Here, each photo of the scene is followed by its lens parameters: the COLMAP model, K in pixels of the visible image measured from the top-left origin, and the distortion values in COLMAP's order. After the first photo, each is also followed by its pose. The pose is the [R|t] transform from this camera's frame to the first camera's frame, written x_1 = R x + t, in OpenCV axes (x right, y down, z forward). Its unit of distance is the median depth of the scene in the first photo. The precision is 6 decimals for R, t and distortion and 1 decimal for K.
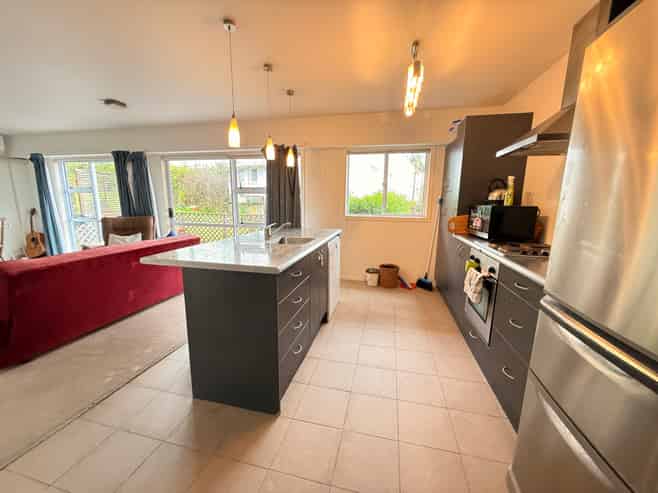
lens RADIAL K [[263.2, 0, 329.0], [0, 263.2, 246.5], [0, 0, 1]] dist [0.001169, 0.000068]
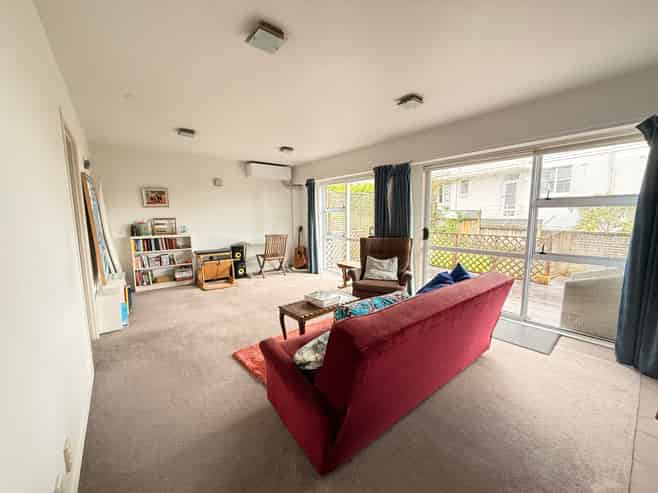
lens RADIAL K [[258.4, 0, 329.0], [0, 258.4, 246.5], [0, 0, 1]] dist [0.000686, 0.000008]
pose [[0.790894, 0.058362, -0.609164, -0.377022], [-0.090718, 0.995625, -0.022394, -0.046673], [0.605192, 0.072973, 0.792728, 0.195262]]
